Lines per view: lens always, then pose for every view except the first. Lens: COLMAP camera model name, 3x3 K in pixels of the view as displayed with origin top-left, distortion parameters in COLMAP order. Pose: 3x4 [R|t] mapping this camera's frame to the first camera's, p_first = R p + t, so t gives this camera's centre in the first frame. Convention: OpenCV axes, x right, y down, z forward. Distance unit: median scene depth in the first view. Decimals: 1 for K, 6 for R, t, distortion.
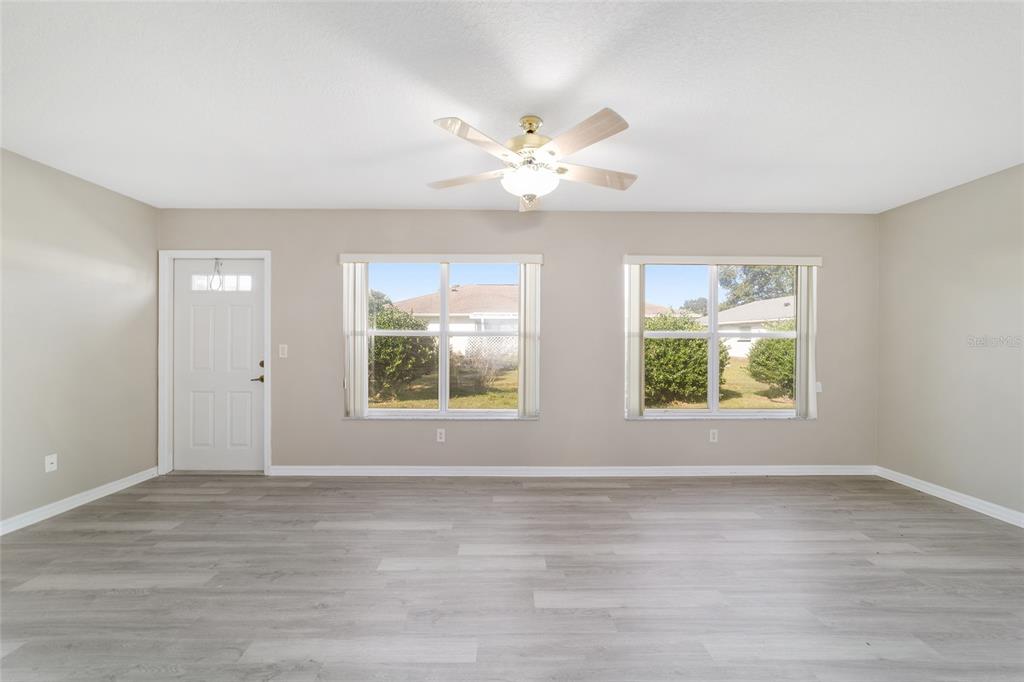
lens RADIAL K [[391.0, 0, 512.9], [0, 391.0, 344.0], [0, 0, 1]] dist [-0.003492, 0.003105]
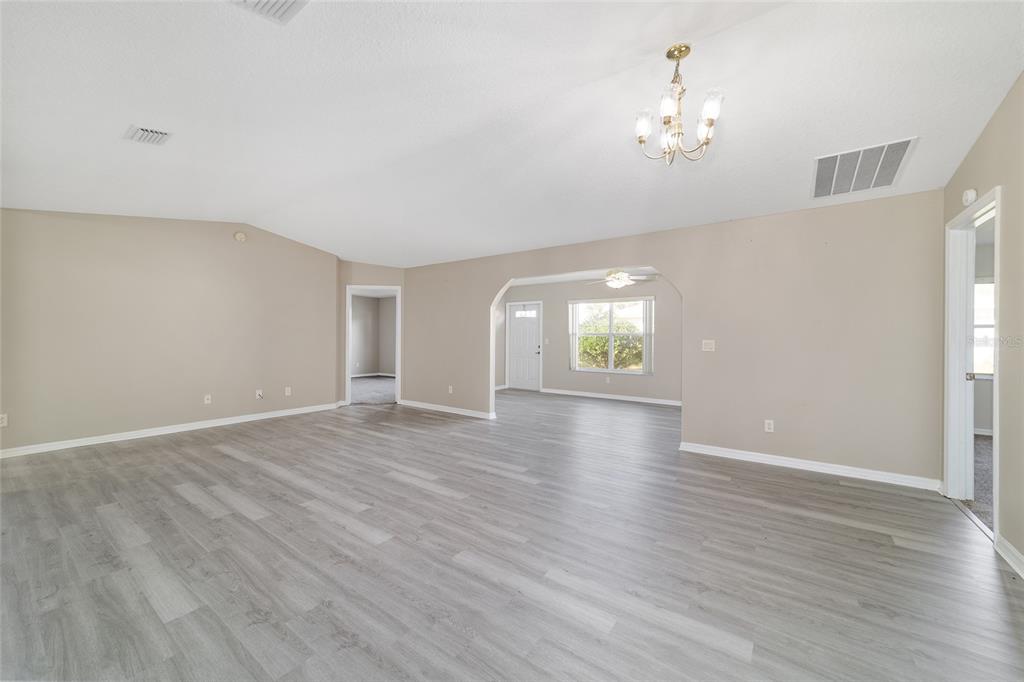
lens RADIAL K [[391.0, 0, 510.4], [0, 391.0, 340.4], [0, 0, 1]] dist [-0.003492, 0.003105]
pose [[0.802966, 0.005225, -0.596001, 0.672062], [-0.006682, 0.999978, -0.000235, 0.013548], [0.595987, 0.004171, 0.802983, -1.072095]]
